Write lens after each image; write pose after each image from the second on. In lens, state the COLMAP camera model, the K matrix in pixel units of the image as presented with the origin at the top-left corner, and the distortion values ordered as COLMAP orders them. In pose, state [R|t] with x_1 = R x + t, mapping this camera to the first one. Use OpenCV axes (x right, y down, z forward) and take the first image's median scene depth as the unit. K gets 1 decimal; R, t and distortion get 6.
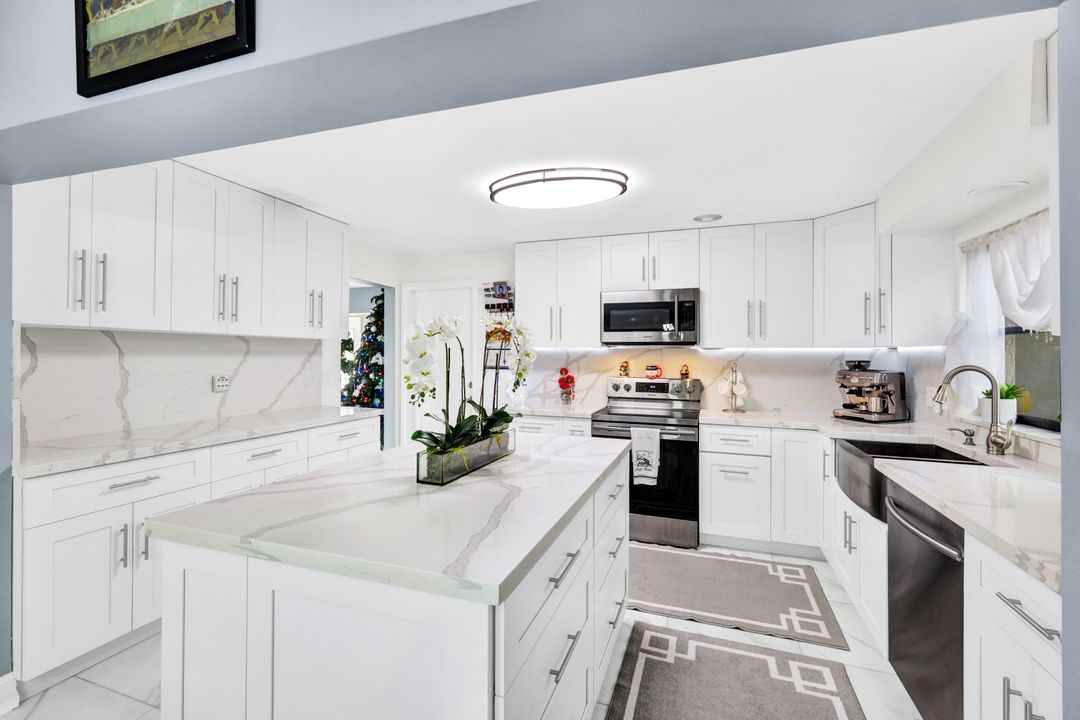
lens RADIAL K [[469.4, 0, 546.8], [0, 469.4, 350.6], [0, 0, 1]] dist [0.003118, 0.000231]
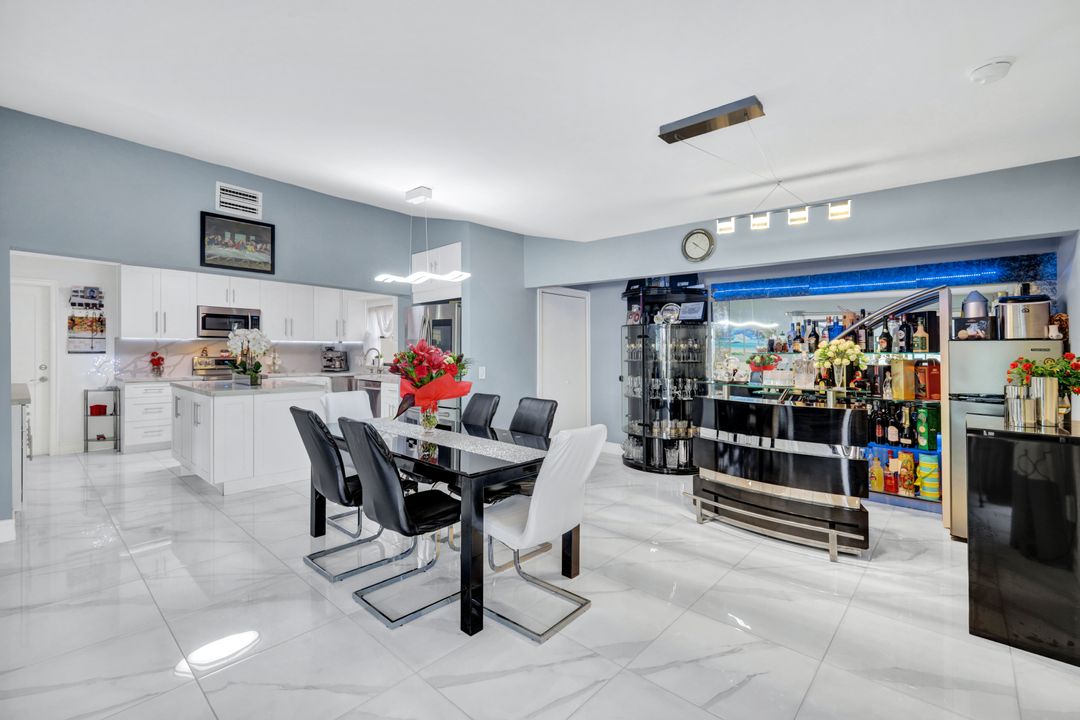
lens RADIAL K [[469.4, 0, 546.8], [0, 469.4, 350.6], [0, 0, 1]] dist [0.003118, 0.000231]
pose [[0.380179, -0.003398, 0.924907, -0.931010], [-0.014686, 0.999845, 0.009710, 0.000414], [-0.924796, -0.017275, 0.380070, -0.762526]]
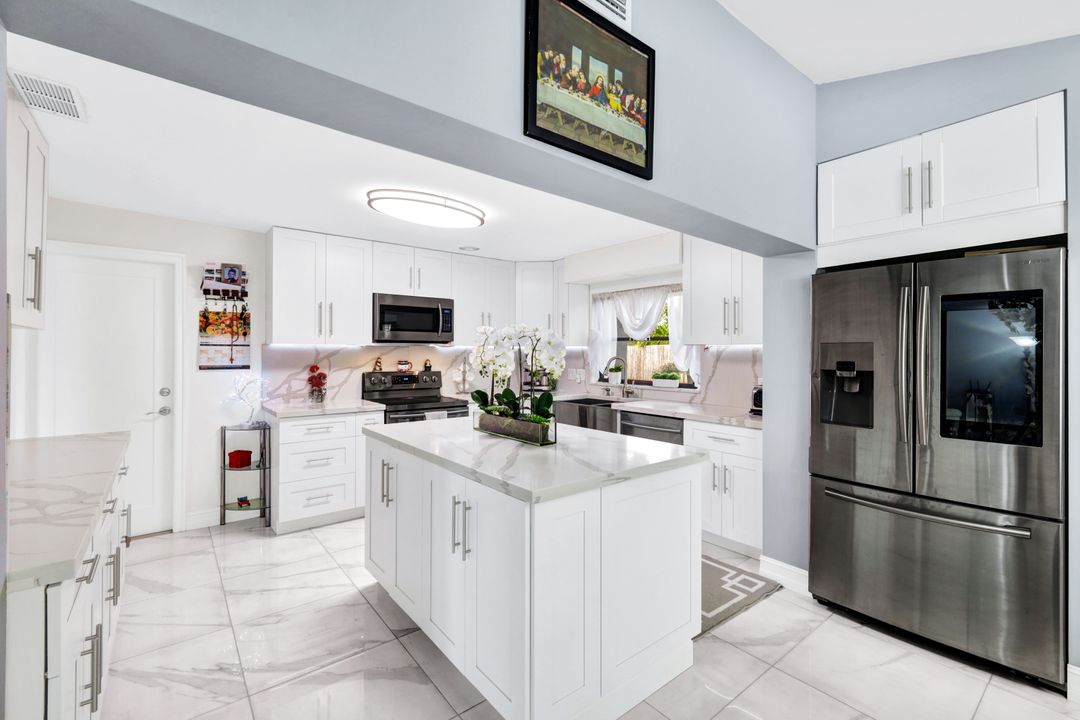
lens RADIAL K [[469.1, 0, 541.8], [0, 469.1, 345.7], [0, 0, 1]] dist [0.001361, 0.000215]
pose [[0.529253, 0.006953, 0.848435, -0.572317], [-0.006992, 0.999968, -0.003833, -0.002766], [-0.848435, -0.003904, 0.529285, 0.101882]]
